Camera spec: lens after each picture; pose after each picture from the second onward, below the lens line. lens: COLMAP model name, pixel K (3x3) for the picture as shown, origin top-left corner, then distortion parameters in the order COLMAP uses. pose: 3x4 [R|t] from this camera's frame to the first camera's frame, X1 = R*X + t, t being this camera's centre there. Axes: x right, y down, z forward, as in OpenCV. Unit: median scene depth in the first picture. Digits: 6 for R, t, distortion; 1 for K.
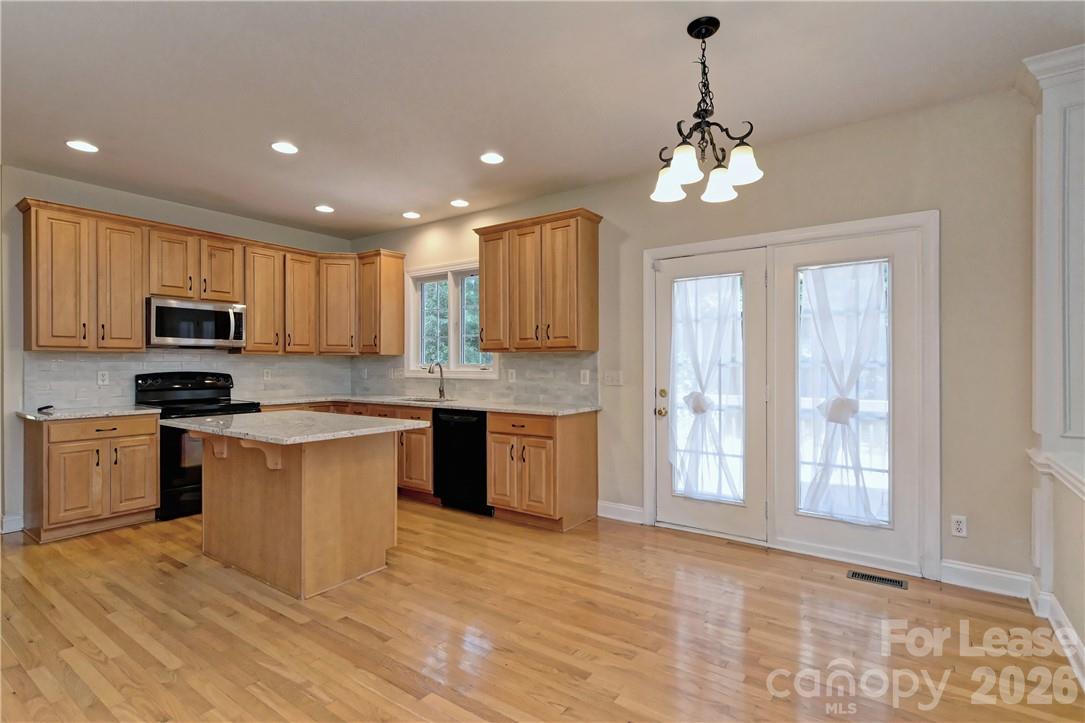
lens RADIAL K [[524.2, 0, 522.4], [0, 524.2, 364.4], [0, 0, 1]] dist [-0.002859, -0.000566]
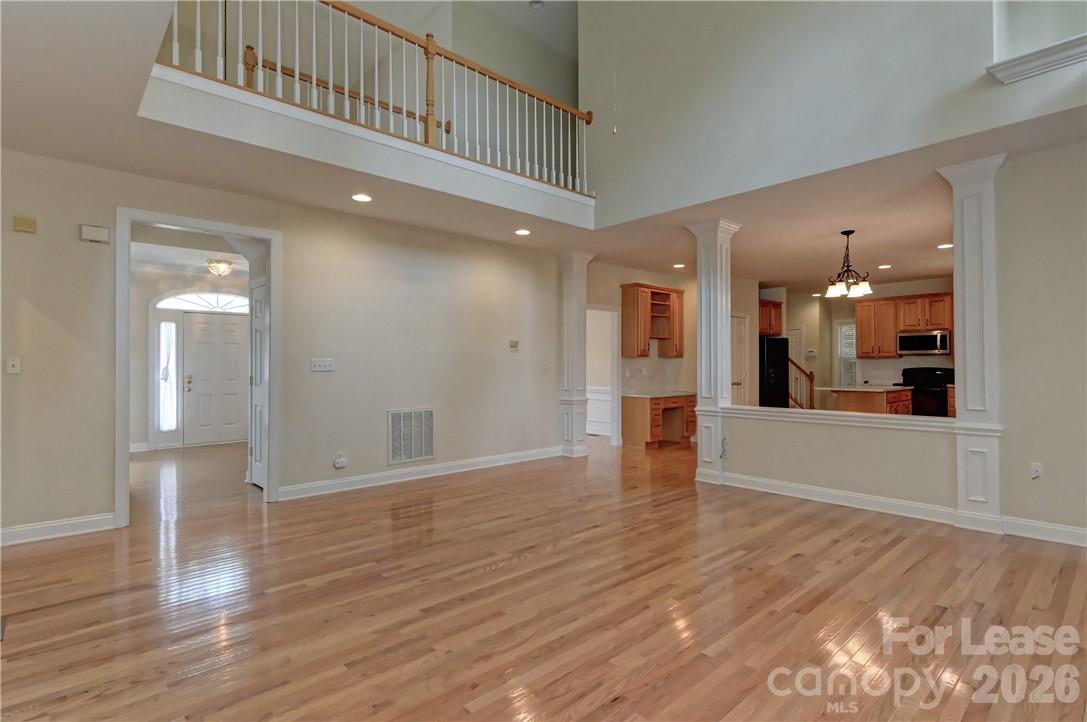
lens RADIAL K [[550.4, 0, 548.0], [0, 550.4, 360.7], [0, 0, 1]] dist [0.002460, 0.000226]
pose [[-0.209001, -0.007494, -0.977887, 1.684306], [0.007149, 0.999932, -0.009191, -0.001126], [0.977889, -0.008912, -0.208933, 0.062201]]
